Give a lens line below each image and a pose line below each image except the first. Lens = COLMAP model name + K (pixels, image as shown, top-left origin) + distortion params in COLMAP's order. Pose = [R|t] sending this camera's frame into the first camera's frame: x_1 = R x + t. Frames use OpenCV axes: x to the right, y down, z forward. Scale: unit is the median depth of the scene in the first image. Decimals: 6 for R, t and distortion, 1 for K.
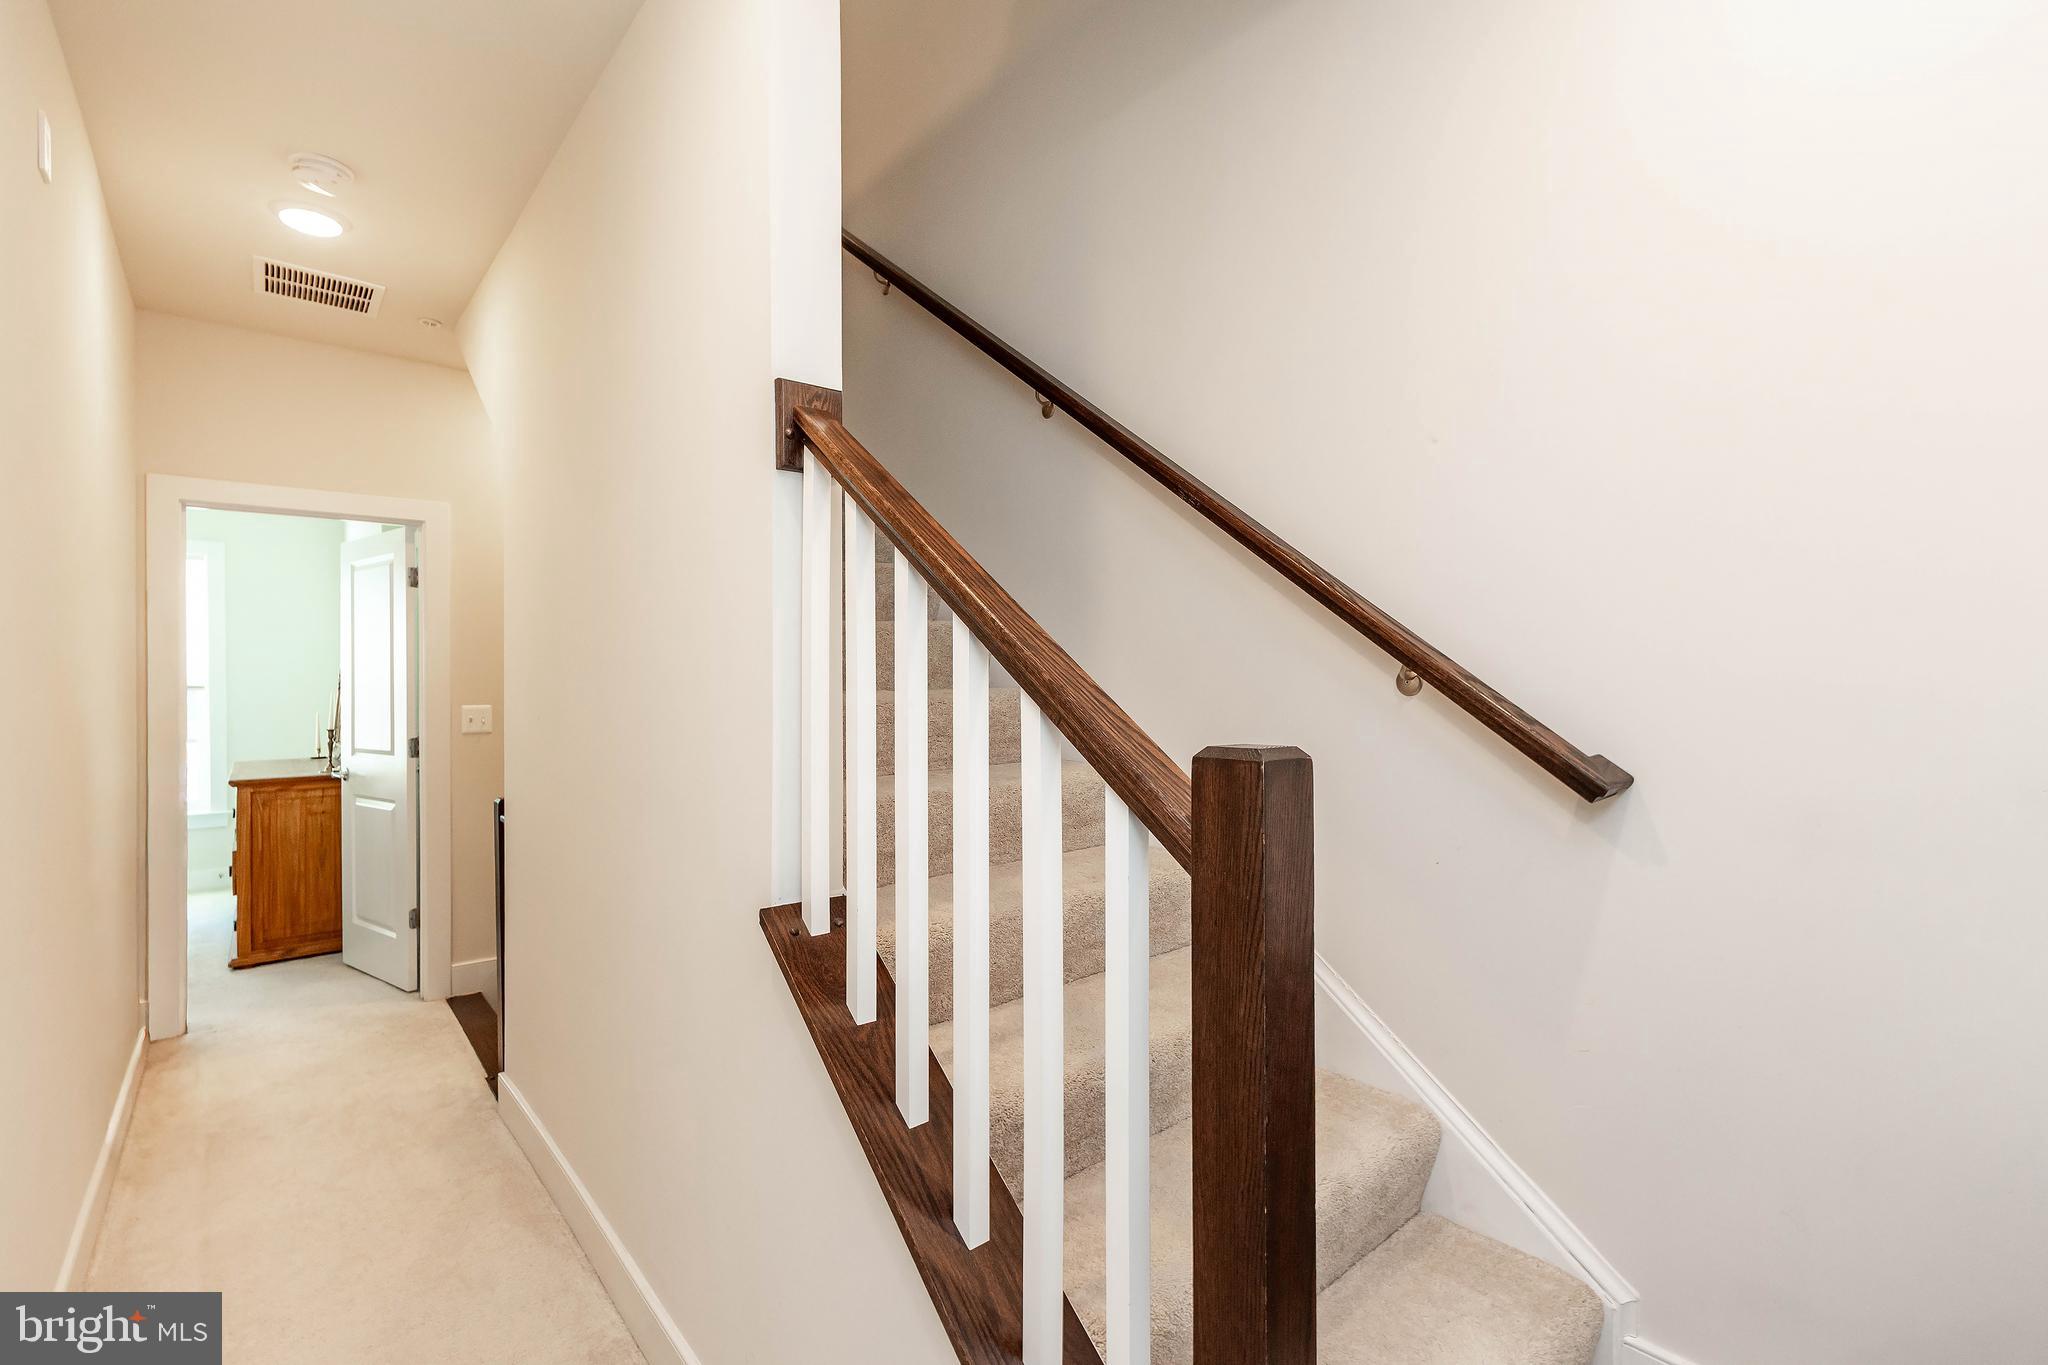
lens RADIAL K [[921.2, 0, 1029.7], [0, 921.2, 685.6], [0, 0, 1]] dist [0.003065, -0.001334]
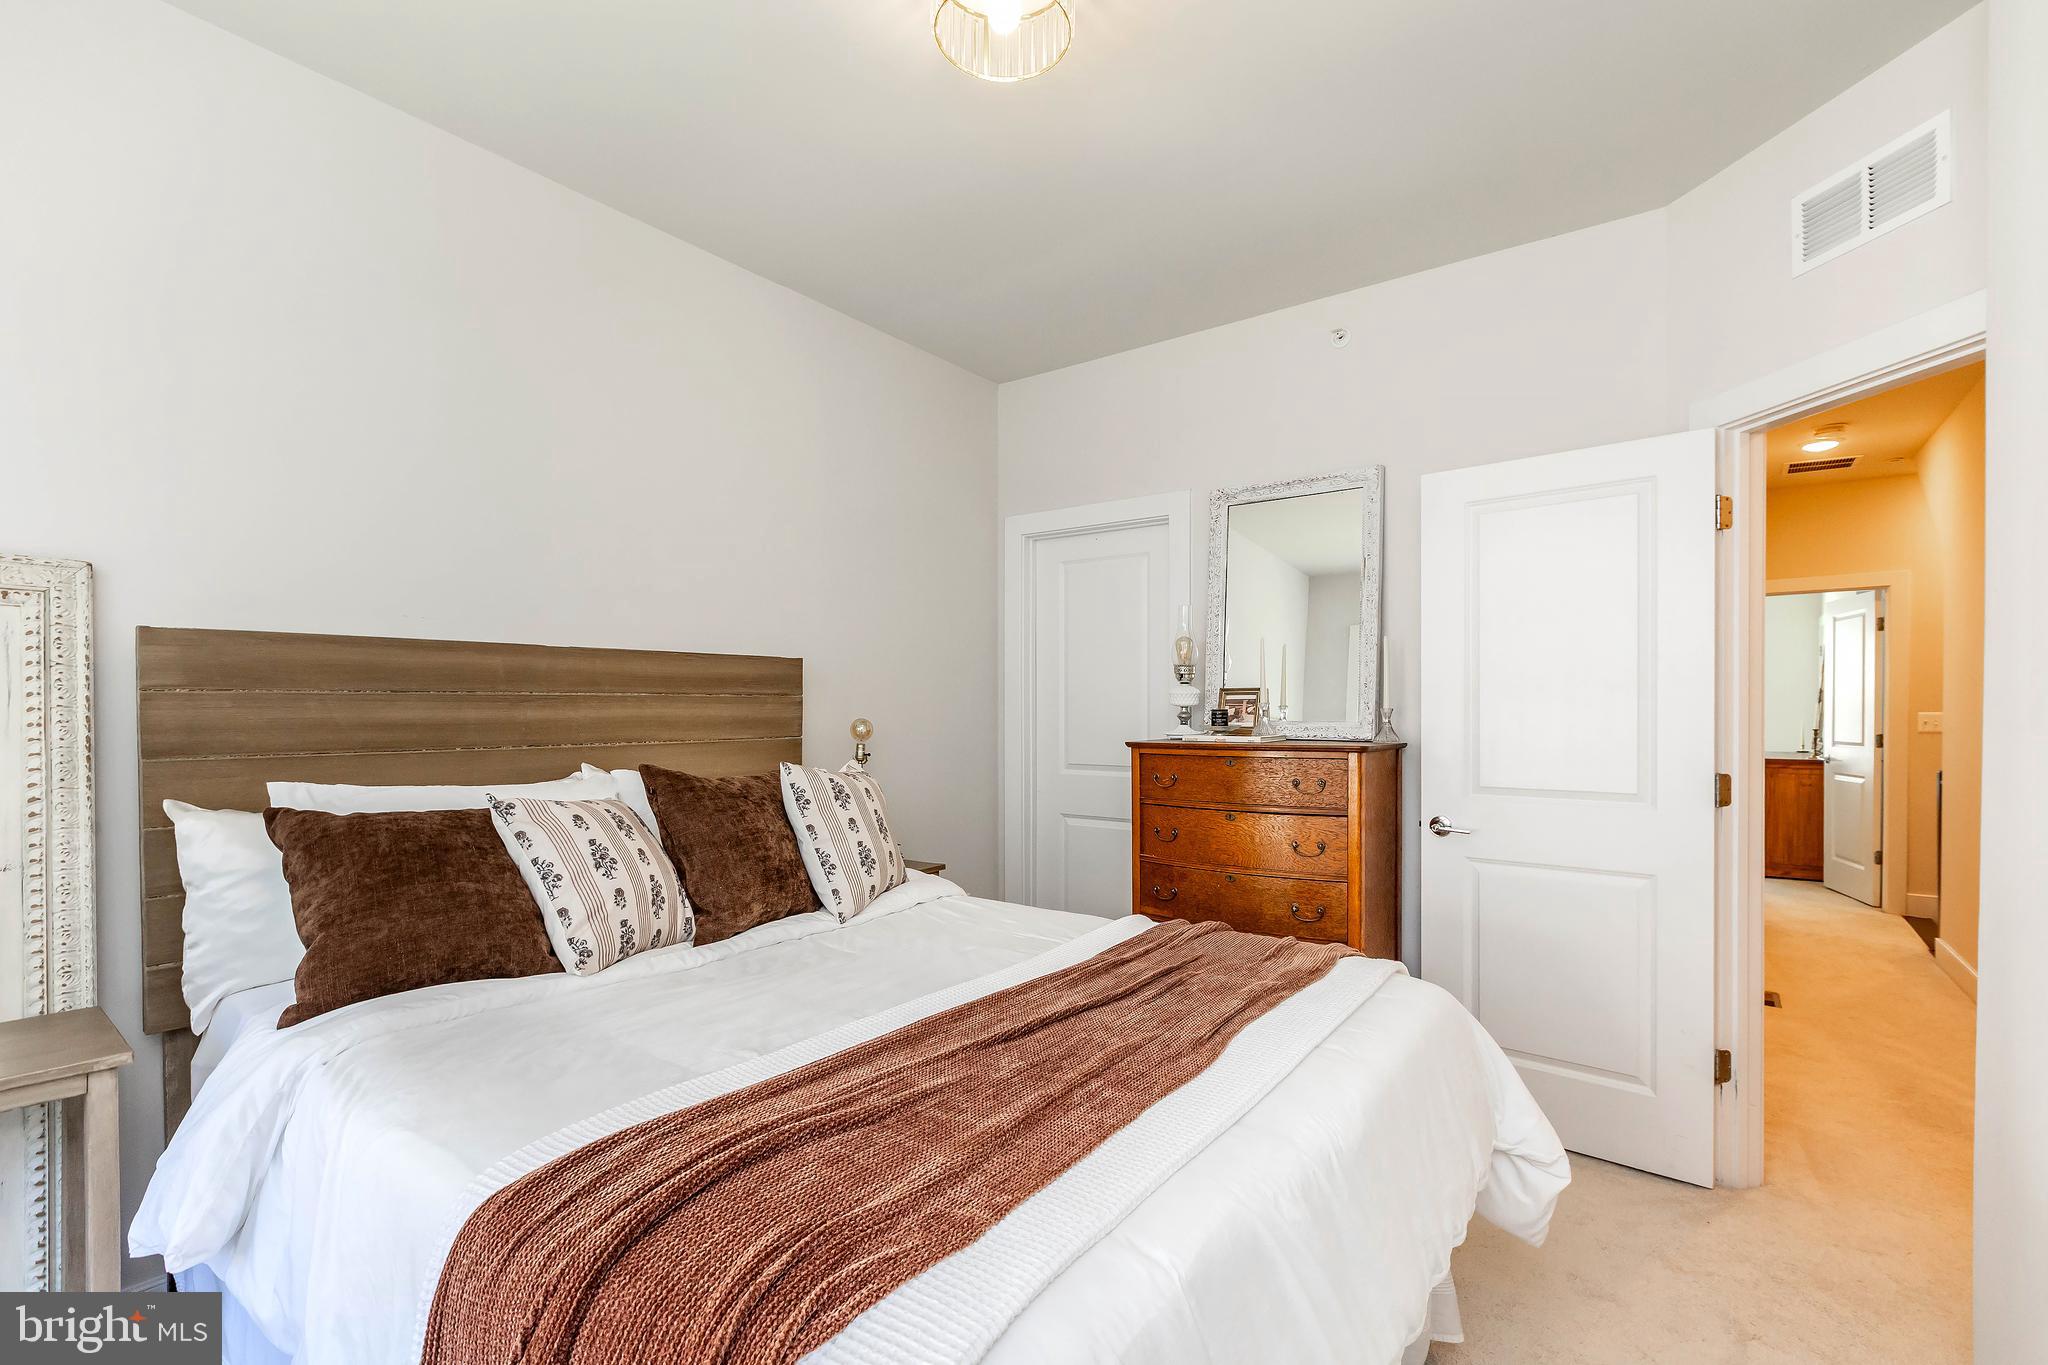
lens RADIAL K [[921.2, 0, 1050.0], [0, 921.2, 715.7], [0, 0, 1]] dist [0.003065, -0.001334]
pose [[0.245757, 0.012753, -0.969248, 0.412846], [-0.001201, 0.999917, 0.012852, 0.010635], [0.969331, -0.001995, 0.245752, -0.613733]]
